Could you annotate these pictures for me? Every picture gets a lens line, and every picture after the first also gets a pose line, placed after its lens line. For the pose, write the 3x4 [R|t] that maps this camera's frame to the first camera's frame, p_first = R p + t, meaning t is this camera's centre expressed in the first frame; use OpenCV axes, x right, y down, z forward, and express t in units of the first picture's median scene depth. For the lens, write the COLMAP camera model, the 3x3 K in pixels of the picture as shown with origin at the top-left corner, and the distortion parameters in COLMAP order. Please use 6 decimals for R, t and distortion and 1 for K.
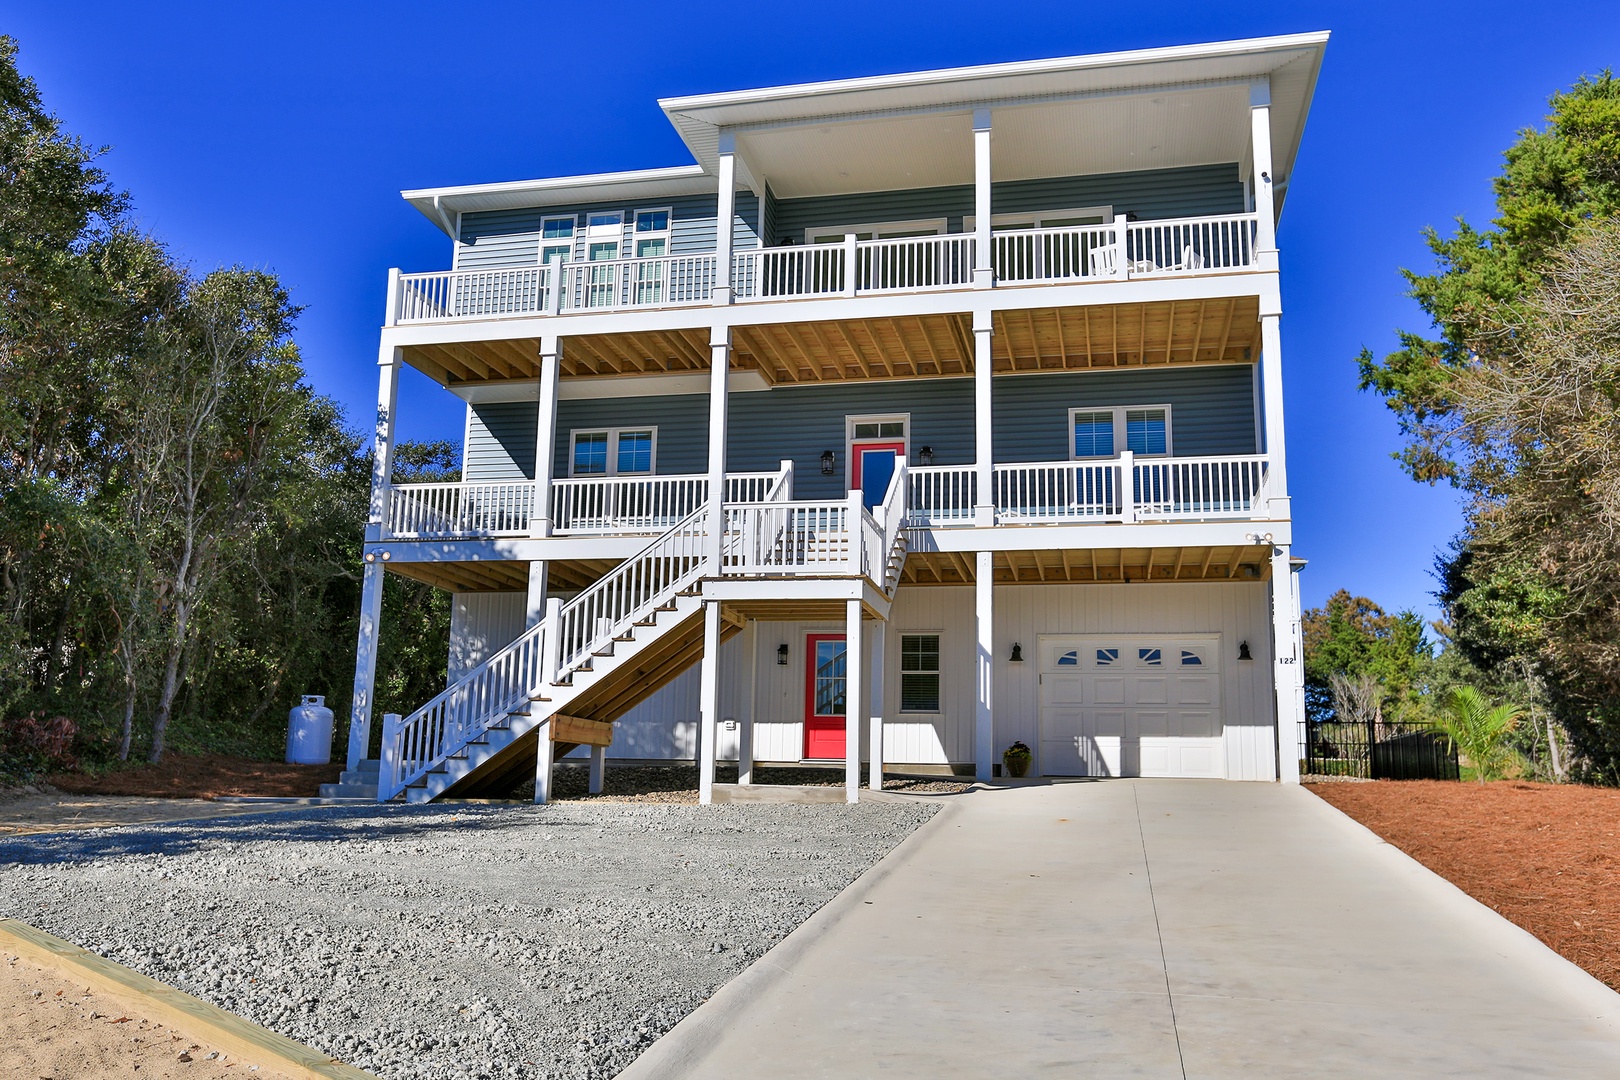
lens RADIAL K [[1241.4, 0, 813.0], [0, 1241.4, 541.8], [0, 0, 1]] dist [-0.001953, -0.003256]
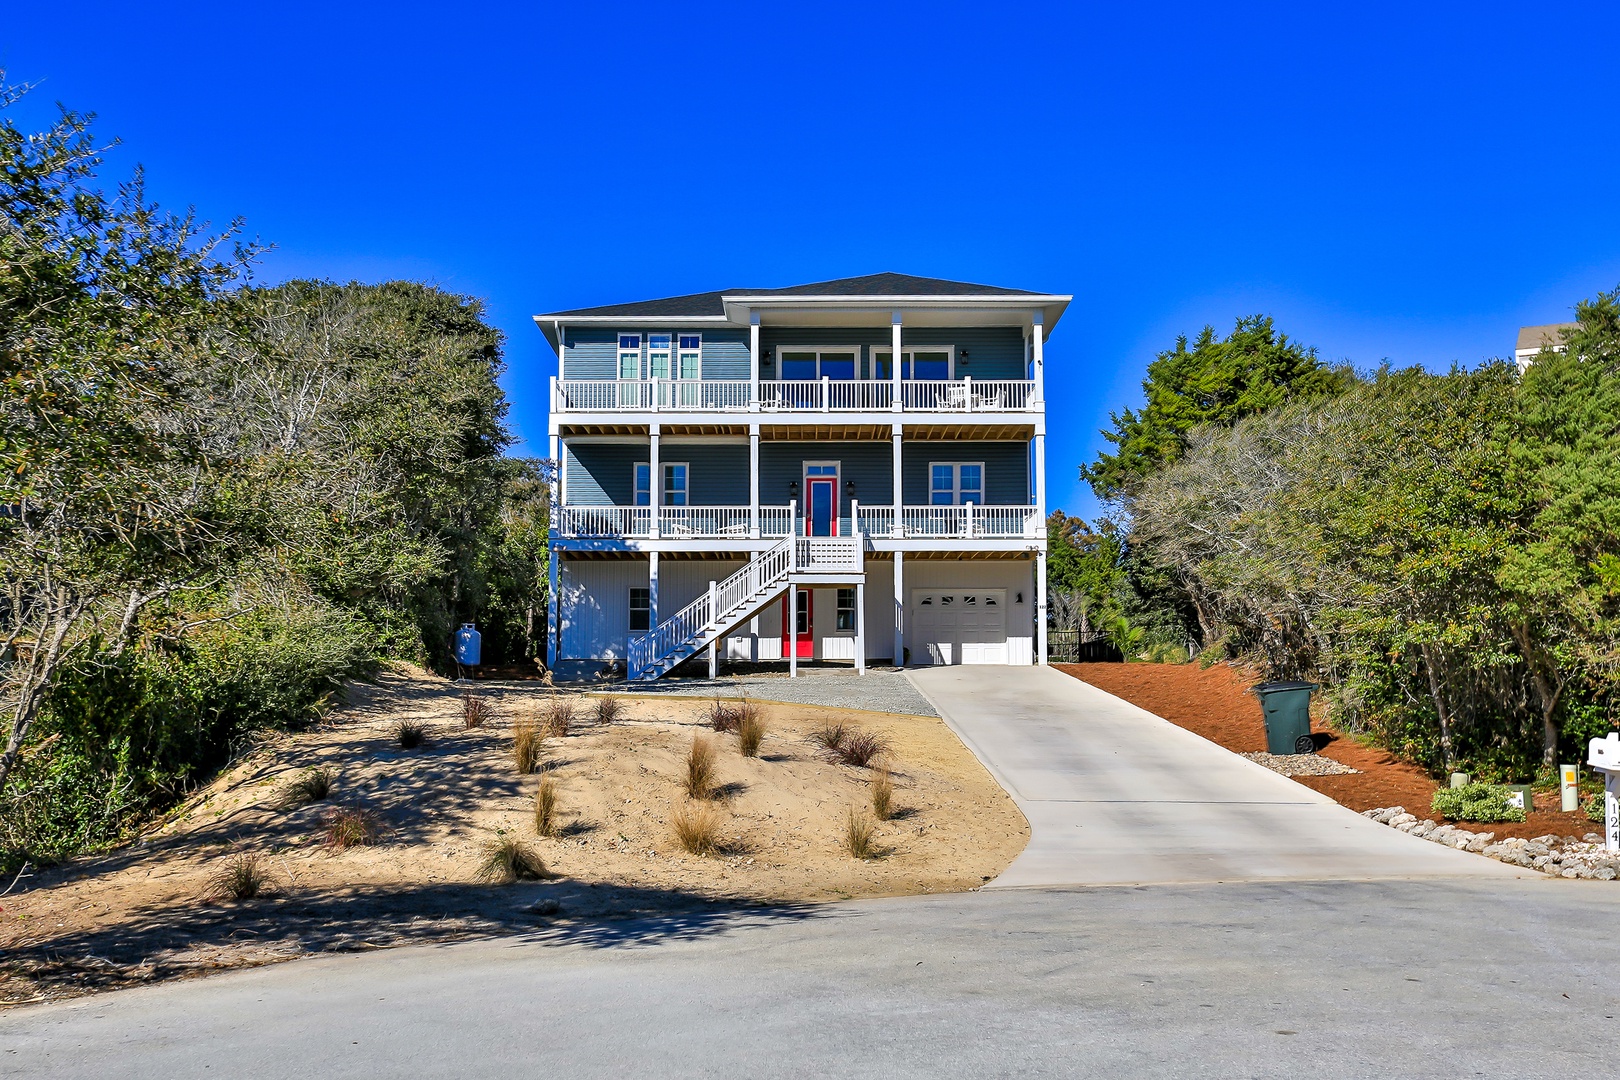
lens RADIAL K [[1241.4, 0, 814.8], [0, 1241.4, 541.2], [0, 0, 1]] dist [-0.001953, -0.003256]
pose [[0.978054, 0.003869, 0.208316, -0.371013], [-0.019547, 0.997121, 0.073258, -0.138117], [-0.207433, -0.075723, 0.975314, -0.820242]]
